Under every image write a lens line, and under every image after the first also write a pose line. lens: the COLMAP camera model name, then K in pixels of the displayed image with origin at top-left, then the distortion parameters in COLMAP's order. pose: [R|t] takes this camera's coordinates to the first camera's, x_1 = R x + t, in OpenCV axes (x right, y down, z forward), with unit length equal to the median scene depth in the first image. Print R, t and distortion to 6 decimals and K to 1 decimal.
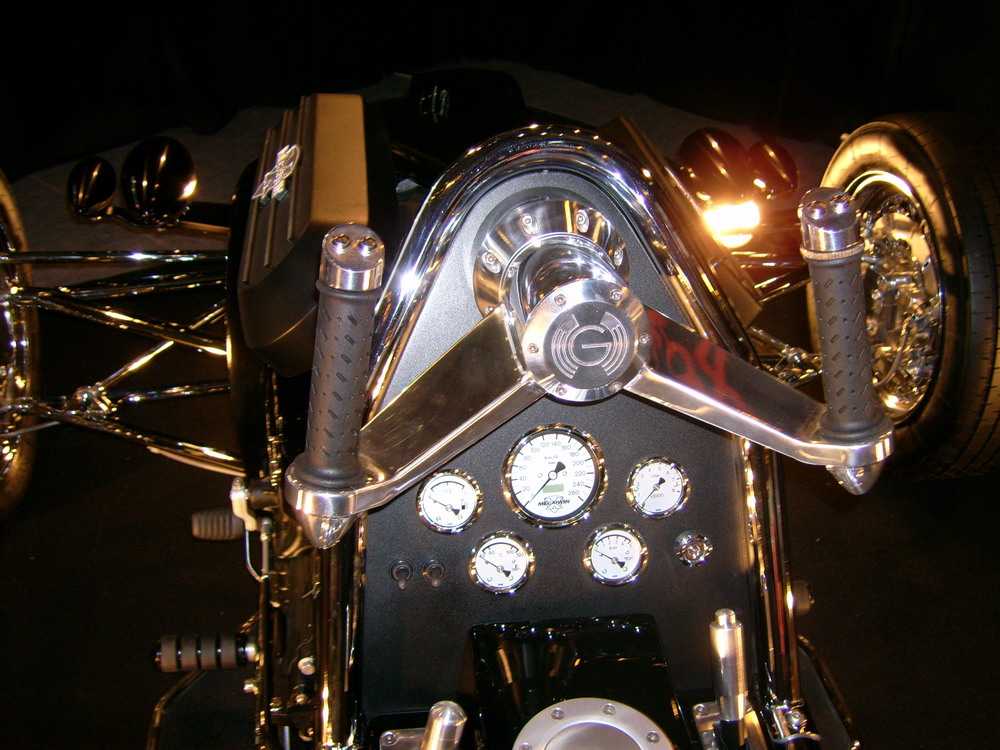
lens RADIAL K [[1175.3, 0, 500.0], [0, 1175.3, 375.0], [0, 0, 1]] dist [-0.120267, 0.007109]
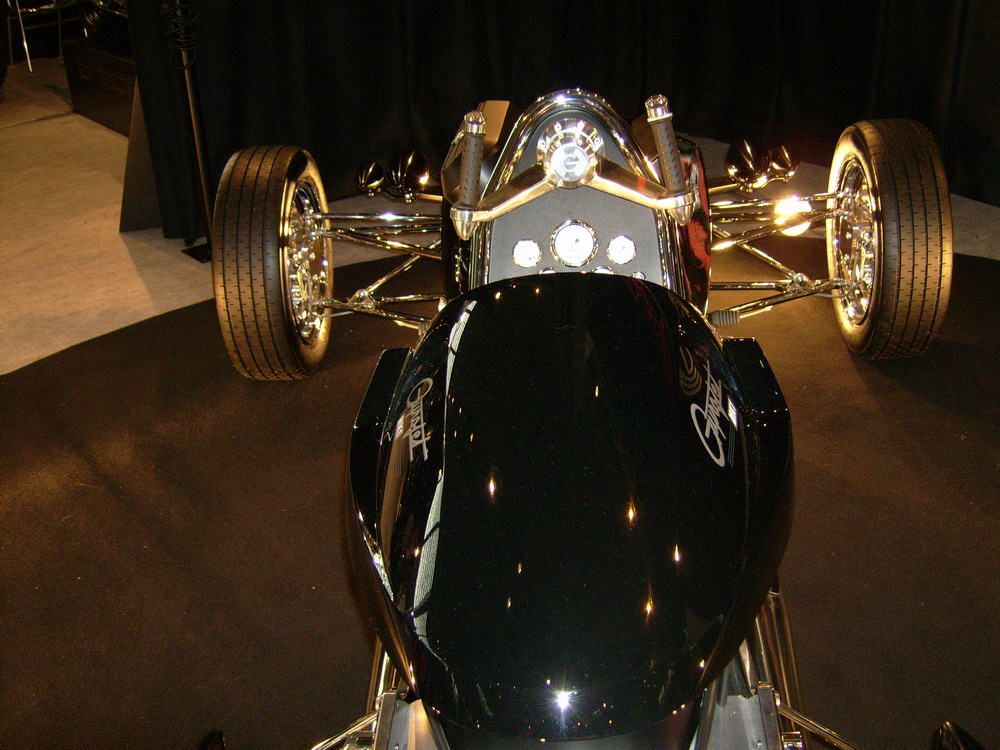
lens RADIAL K [[1175.3, 0, 500.0], [0, 1175.3, 375.0], [0, 0, 1]] dist [-0.120267, 0.007109]
pose [[0.979828, 0.007632, -0.199696, 0.353898], [-0.027863, 0.994727, -0.098697, 0.555749], [0.197889, 0.102270, 0.974875, -1.186512]]
